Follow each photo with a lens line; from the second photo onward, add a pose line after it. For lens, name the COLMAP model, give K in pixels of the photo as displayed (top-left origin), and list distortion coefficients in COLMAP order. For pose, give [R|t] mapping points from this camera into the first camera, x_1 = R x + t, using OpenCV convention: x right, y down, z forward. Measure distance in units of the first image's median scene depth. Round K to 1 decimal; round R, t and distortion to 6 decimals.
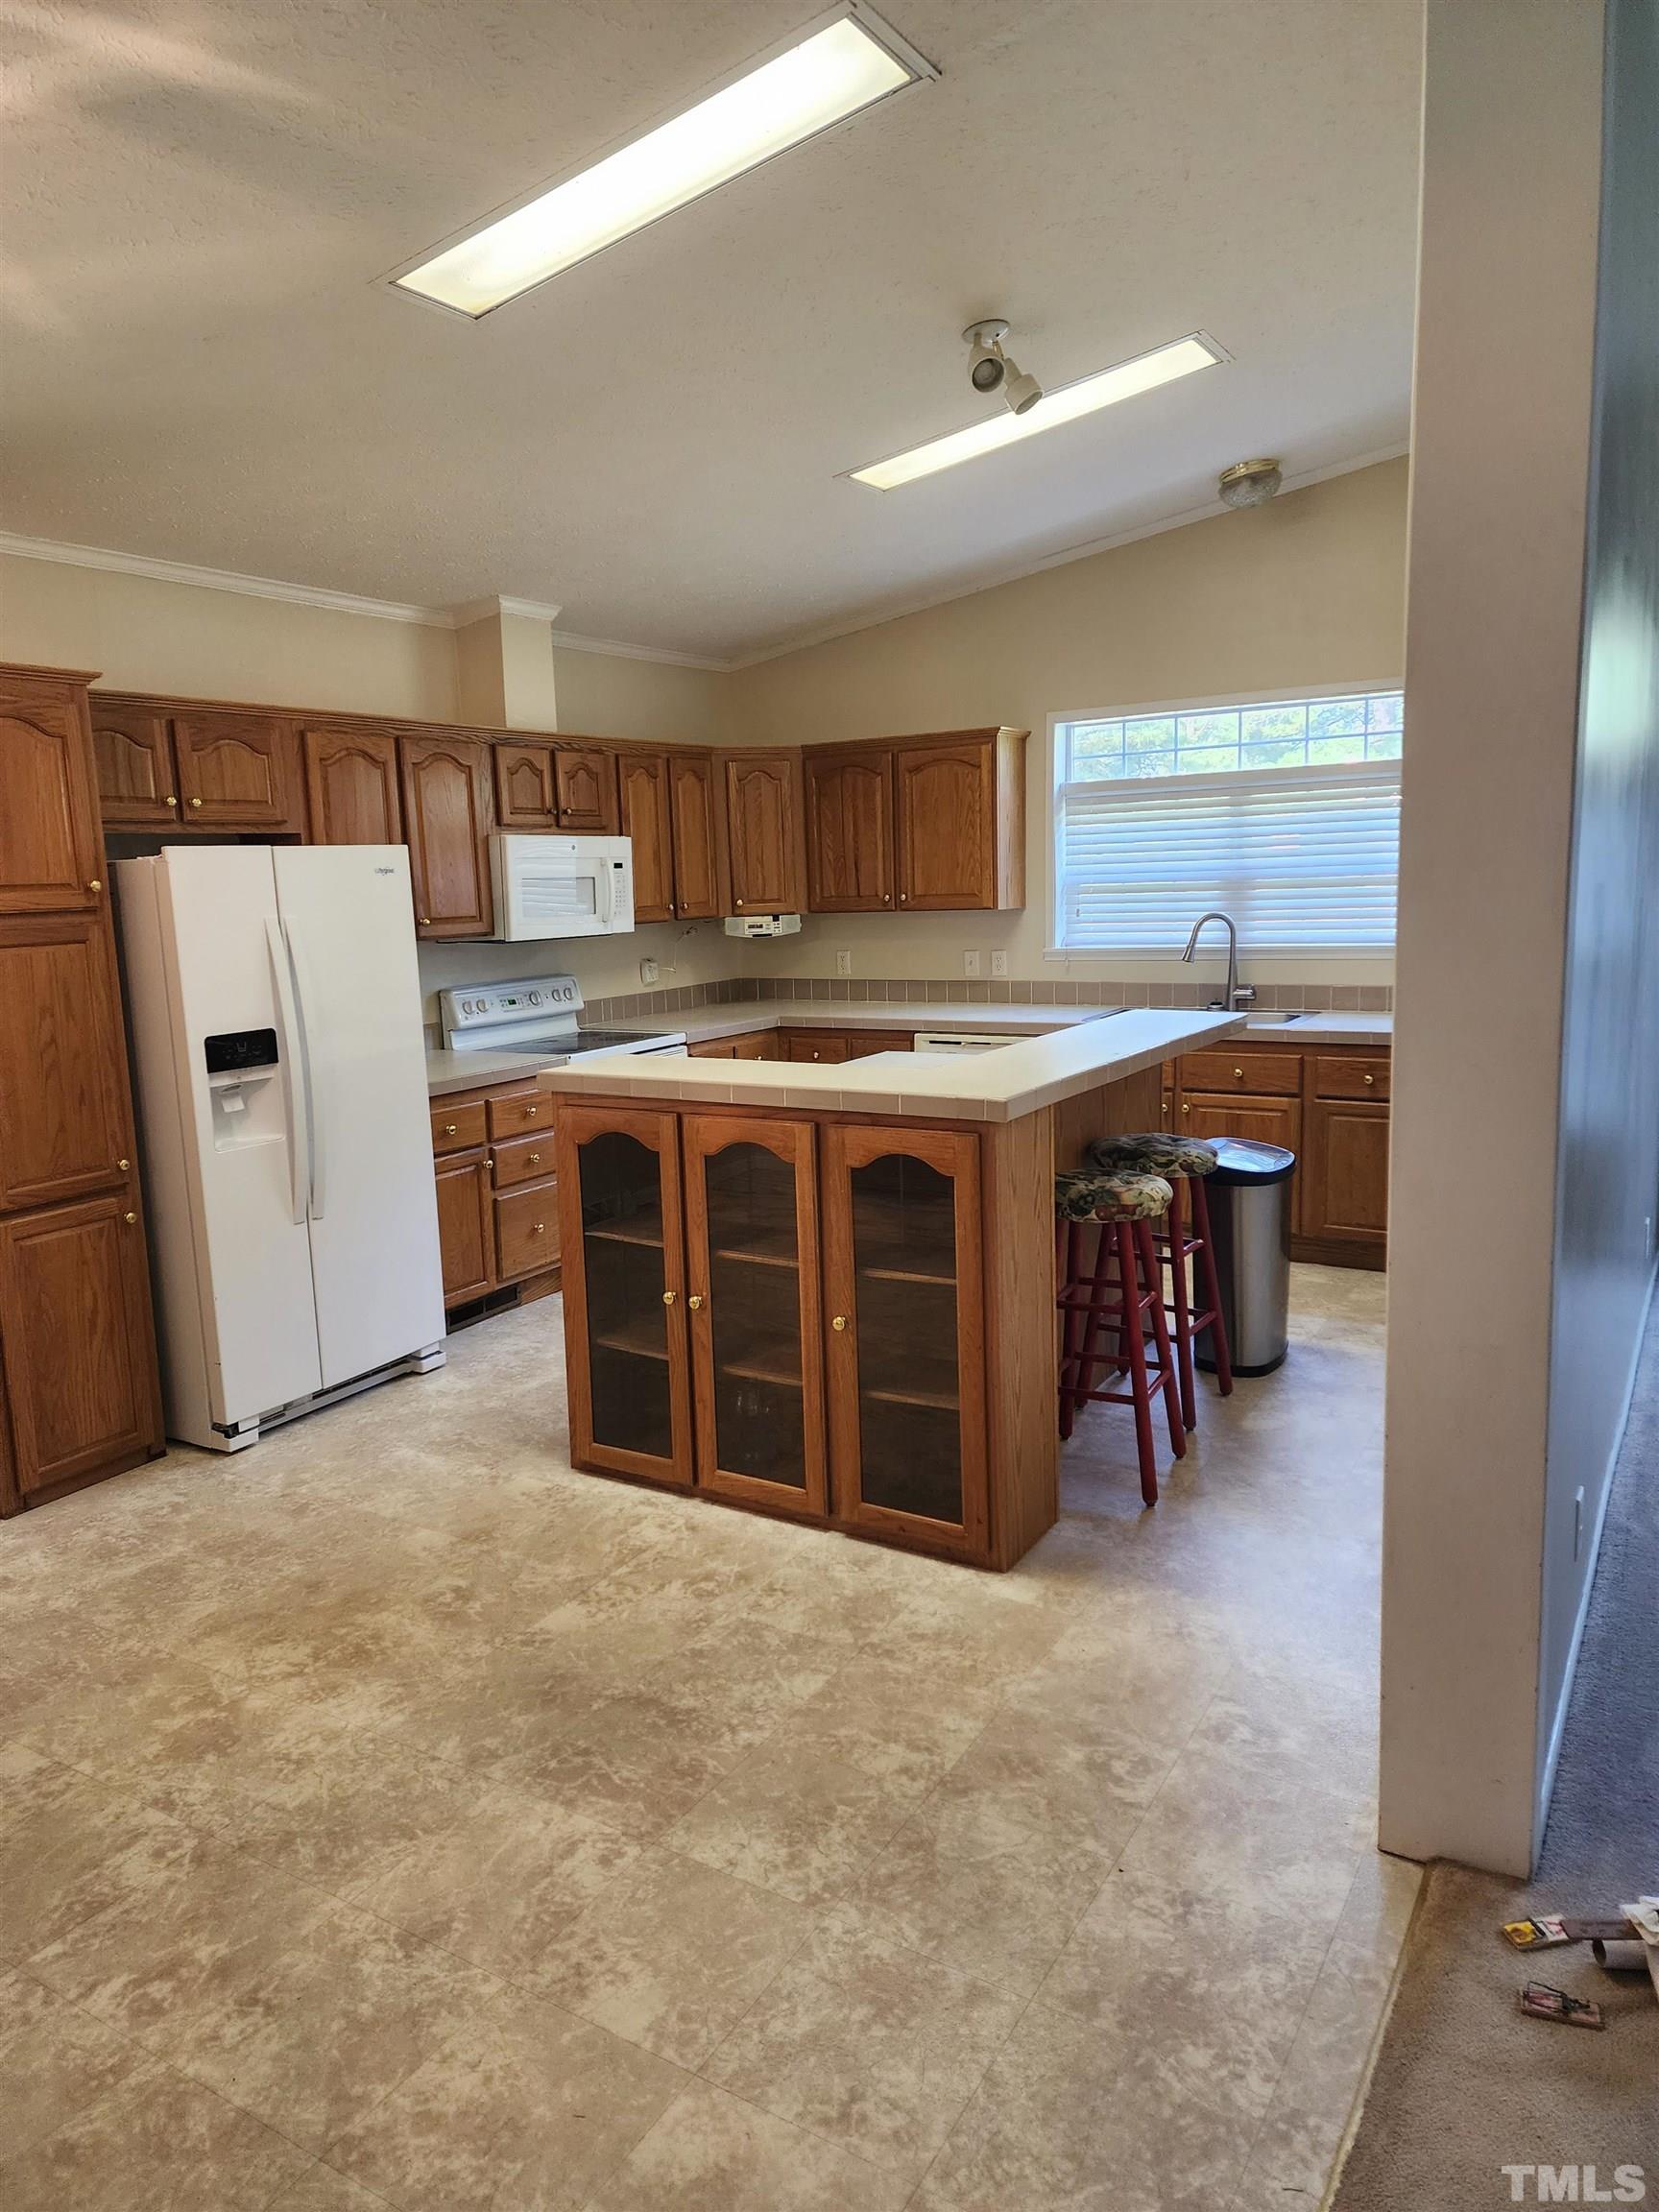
lens RADIAL K [[1481.5, 0, 805.1], [0, 1481.5, 1075.2], [0, 0, 1]] dist [0.087789, -0.082169]
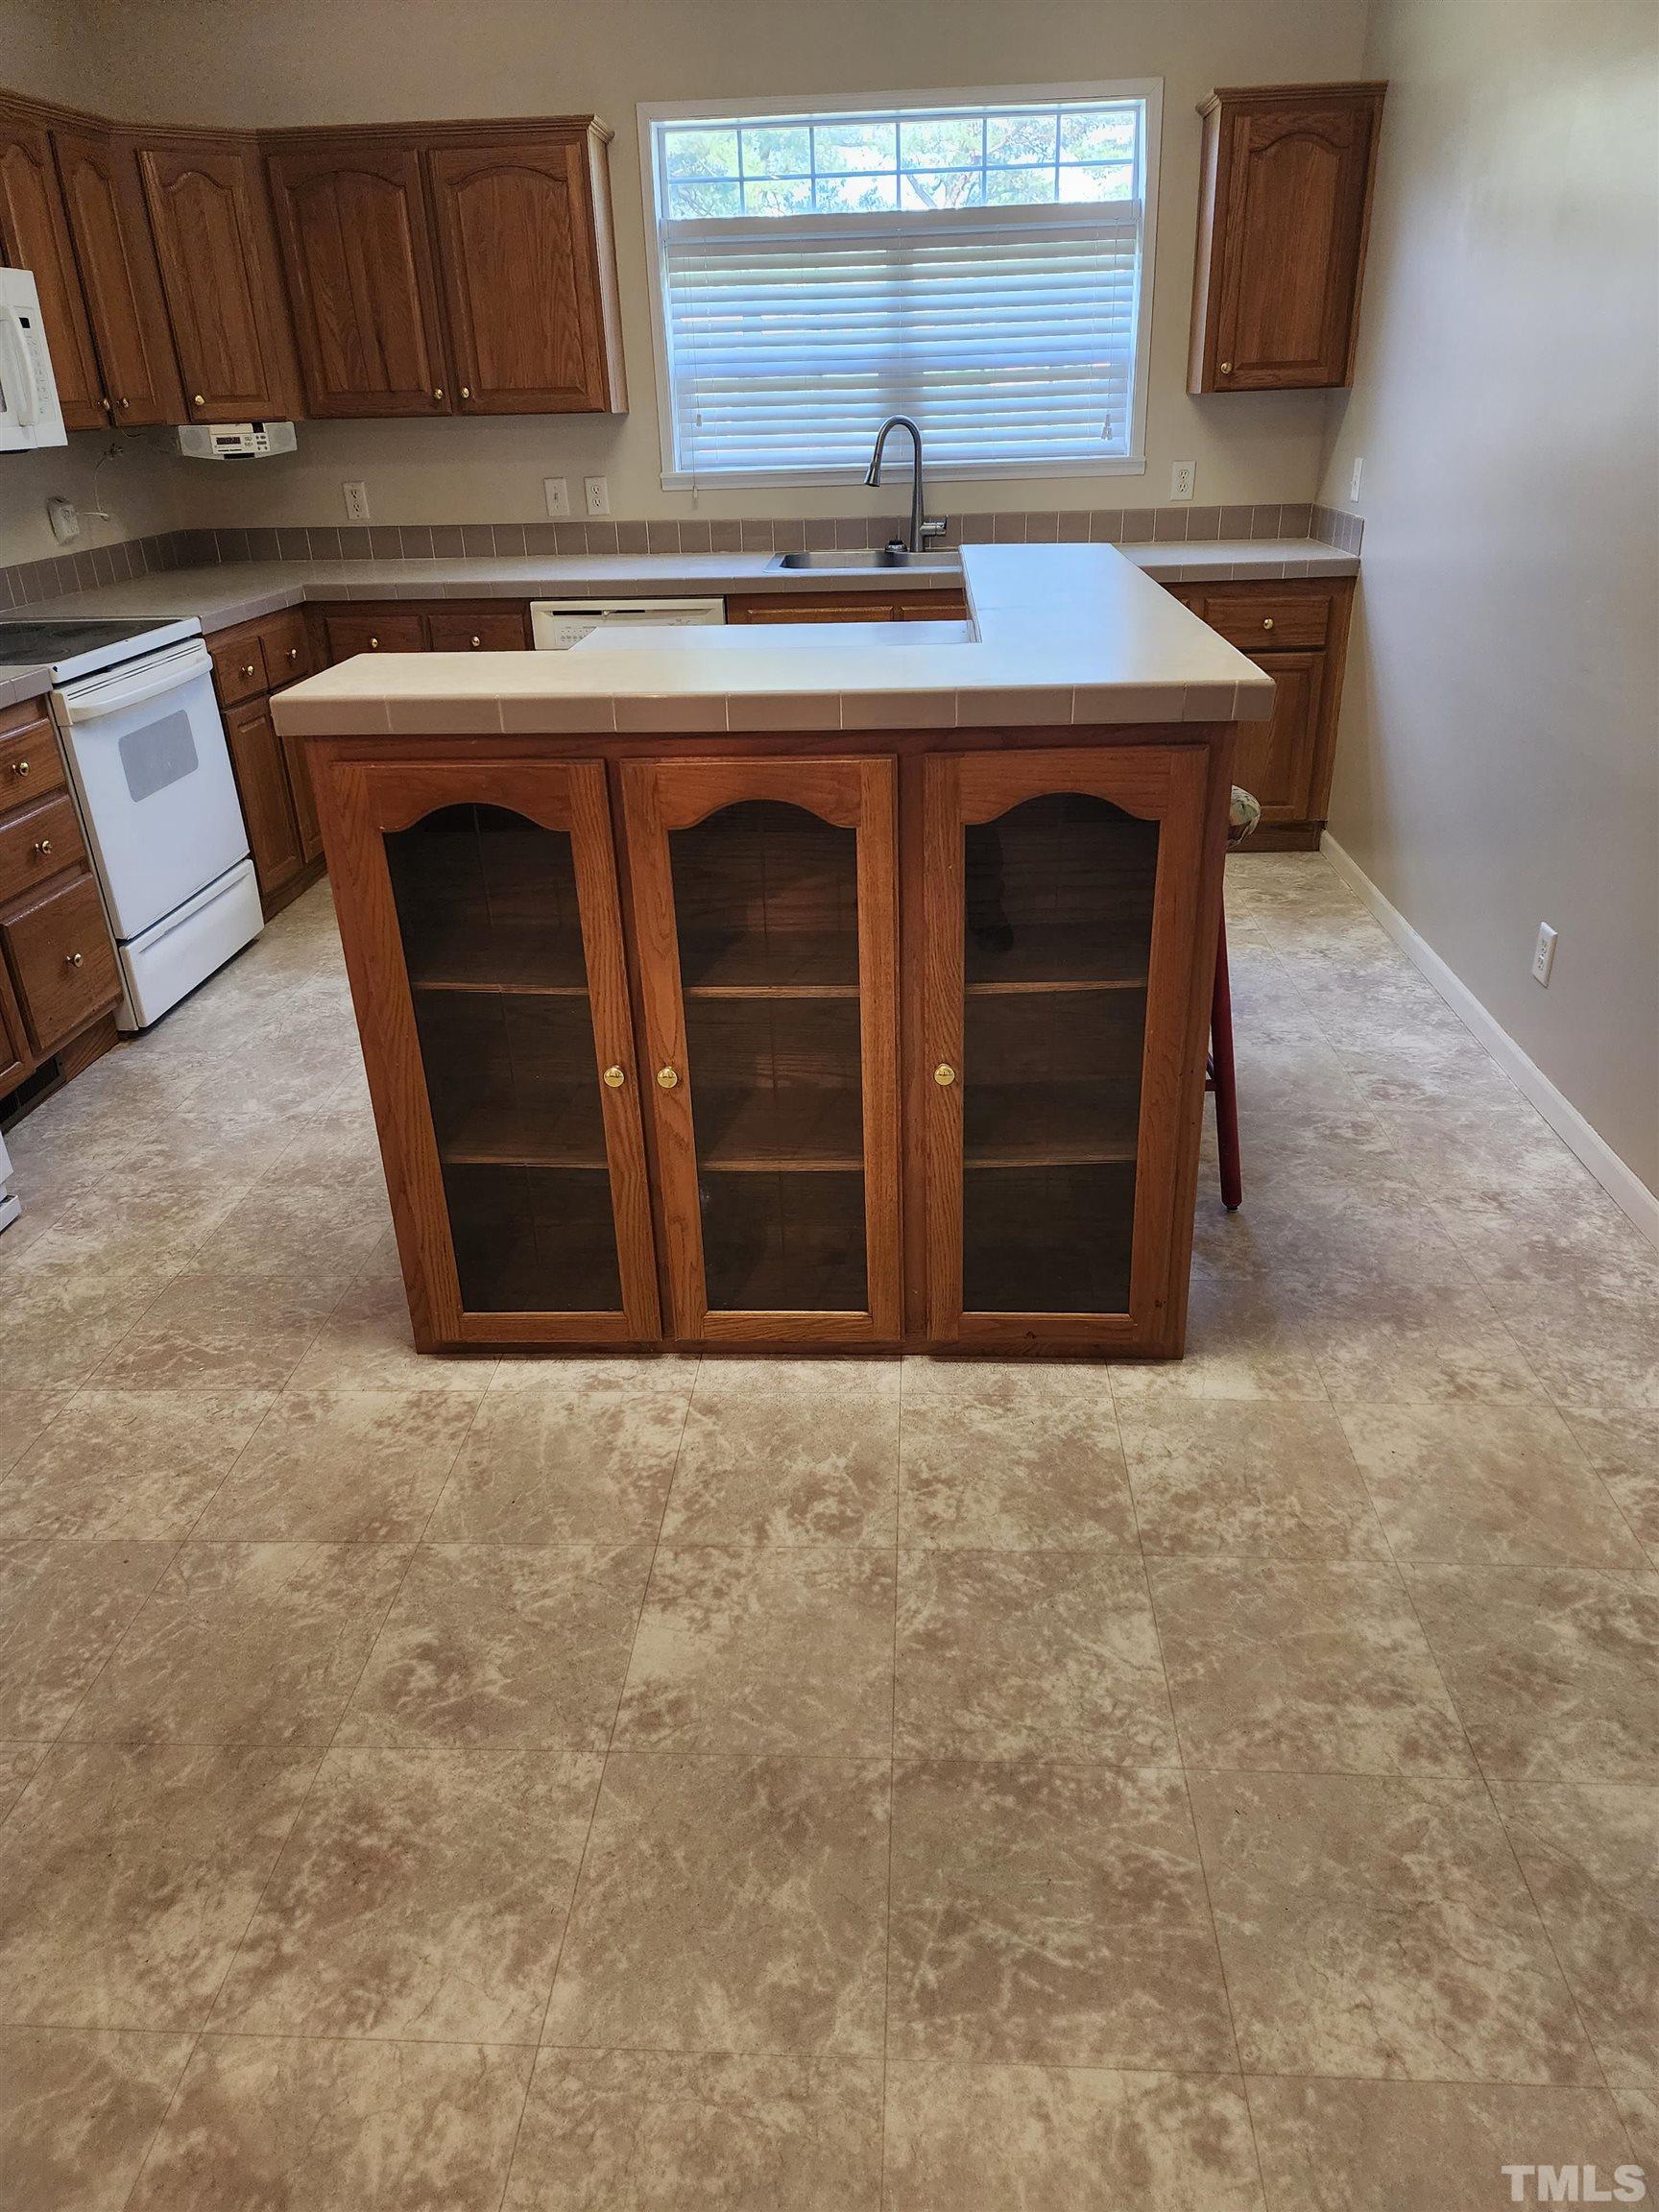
lens RADIAL K [[1481.5, 0, 846.9], [0, 1481.5, 1090.3], [0, 0, 1]] dist [0.087789, -0.082169]
pose [[0.876637, -0.198500, 0.438298, -0.268013], [0.066280, 0.952069, 0.298615, -0.016607], [-0.476565, -0.232726, 0.847776, 0.440057]]
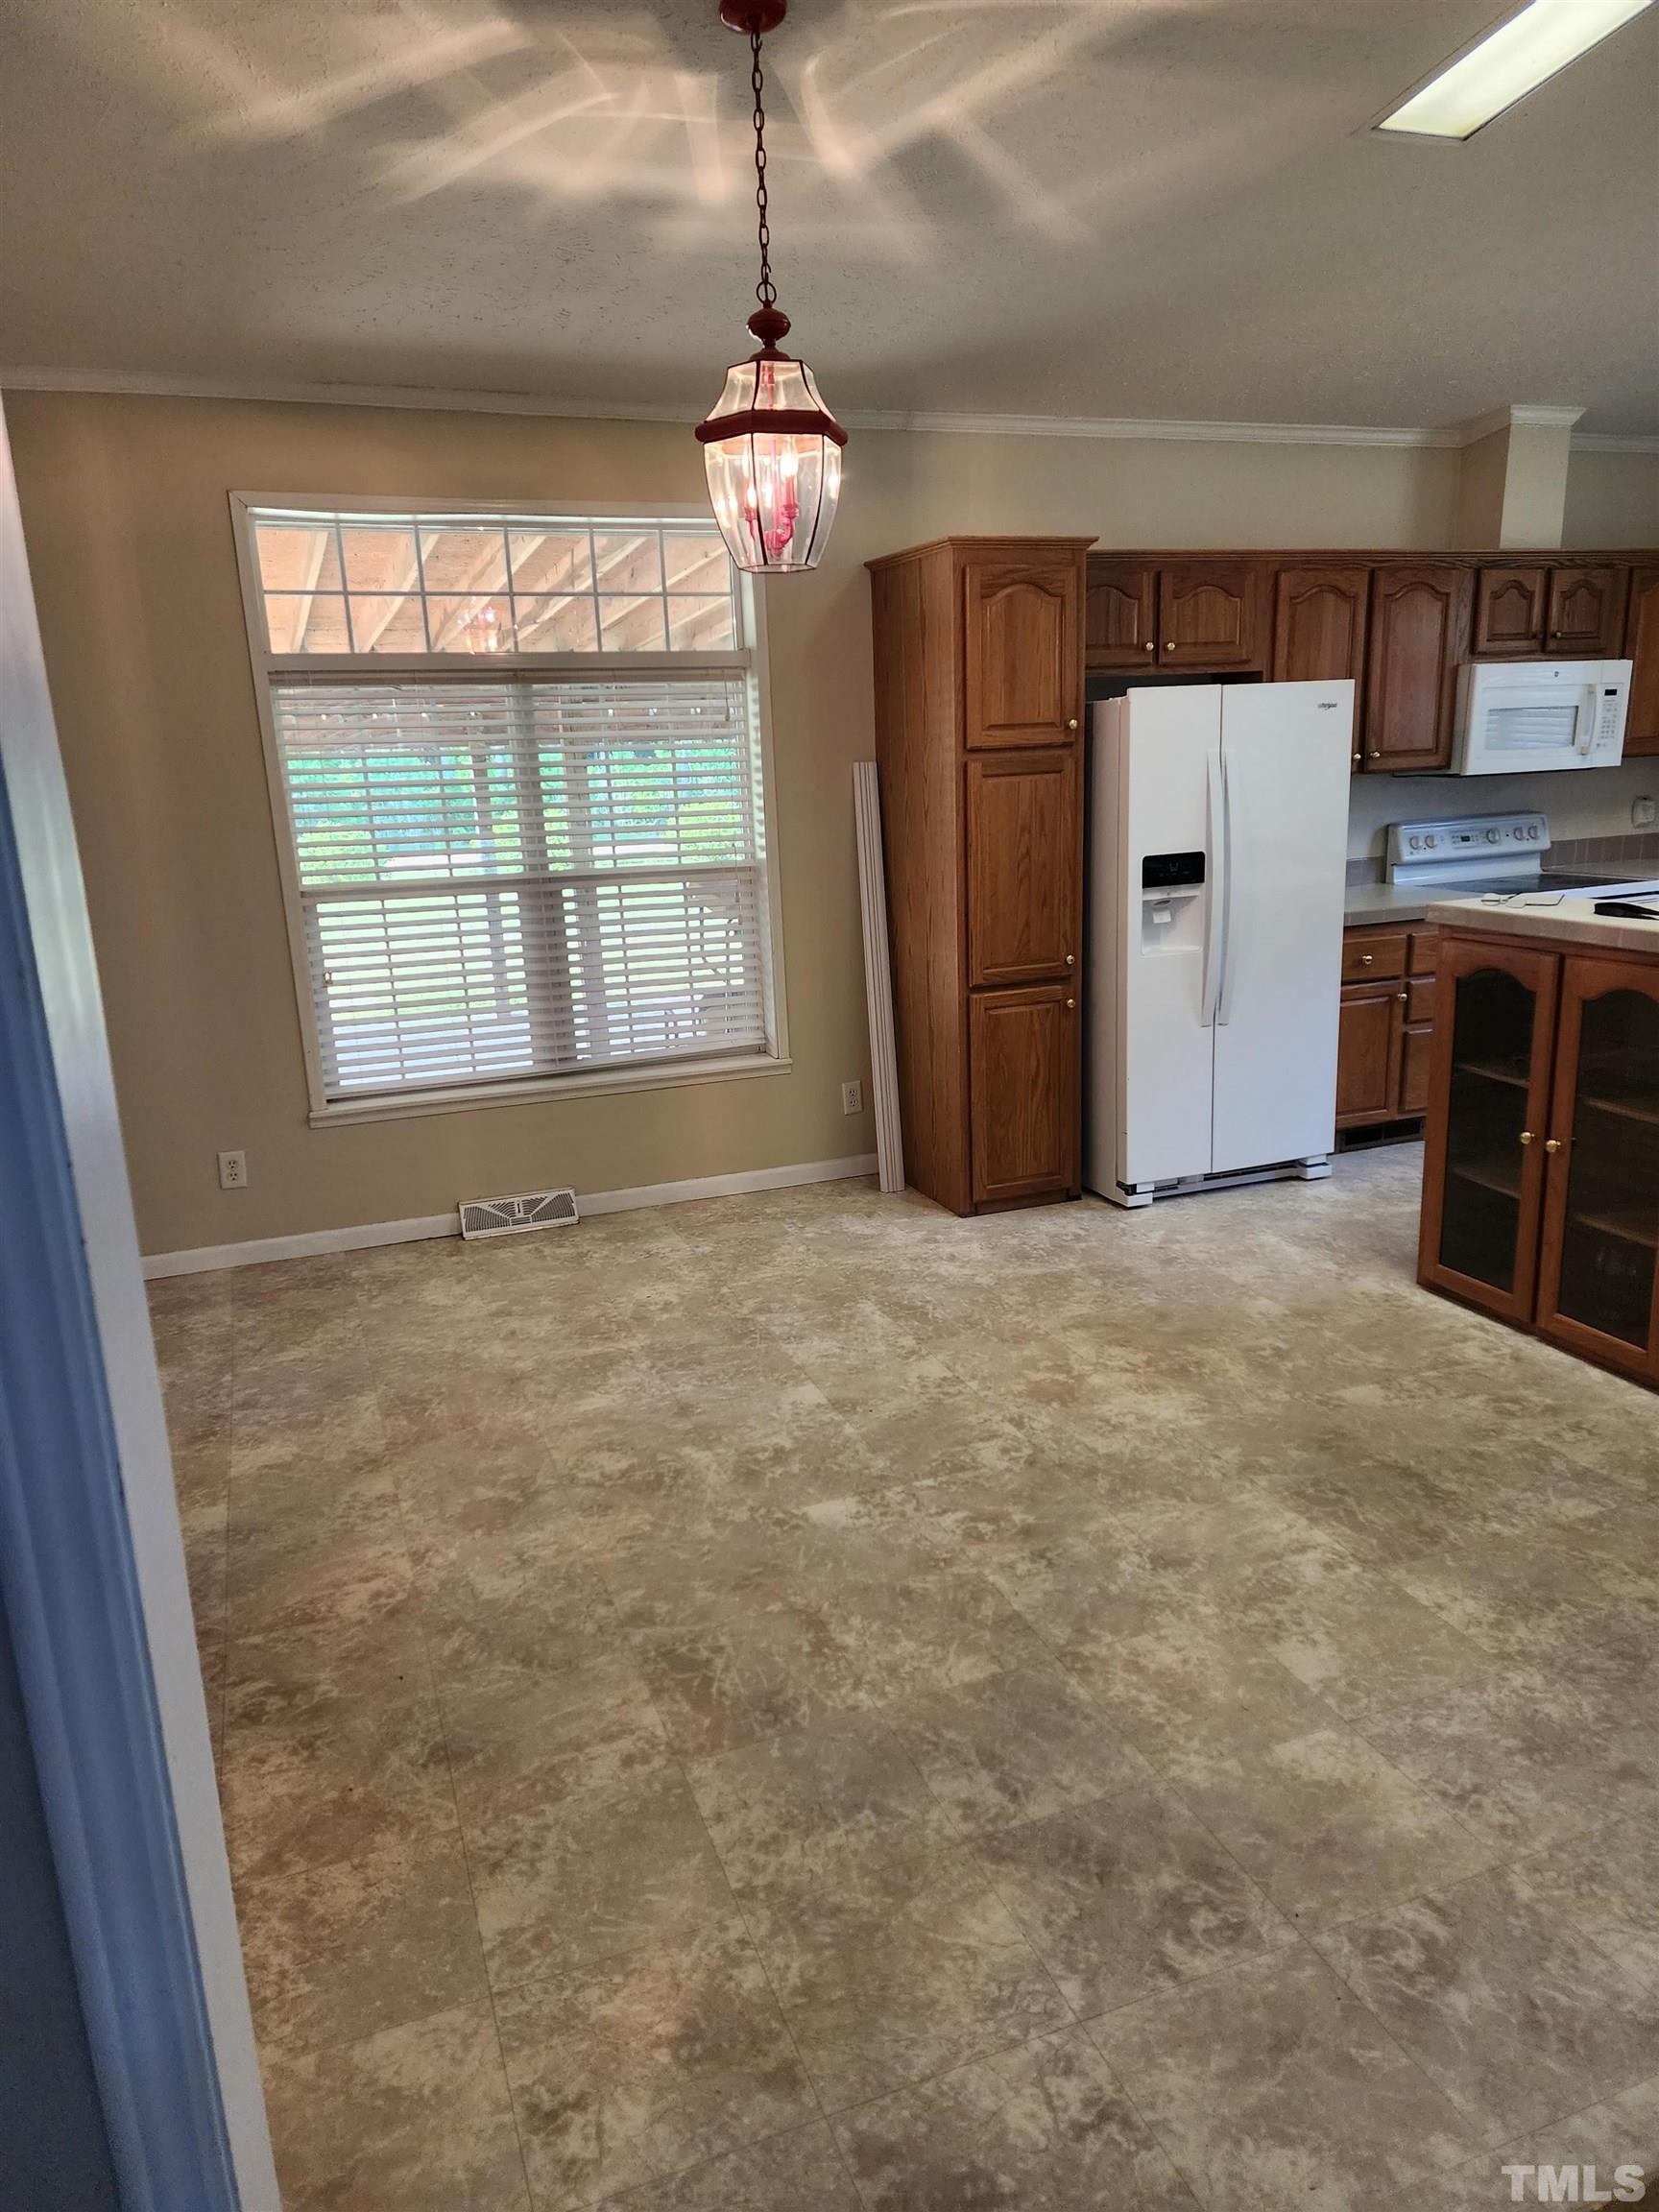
lens RADIAL K [[1481.5, 0, 823.4], [0, 1481.5, 1099.6], [0, 0, 1]] dist [0.087789, -0.082169]
pose [[0.795024, 0.148637, -0.588085, 0.123664], [-0.074925, 0.986152, 0.147957, 0.009112], [0.601932, -0.073567, 0.795151, -0.096818]]
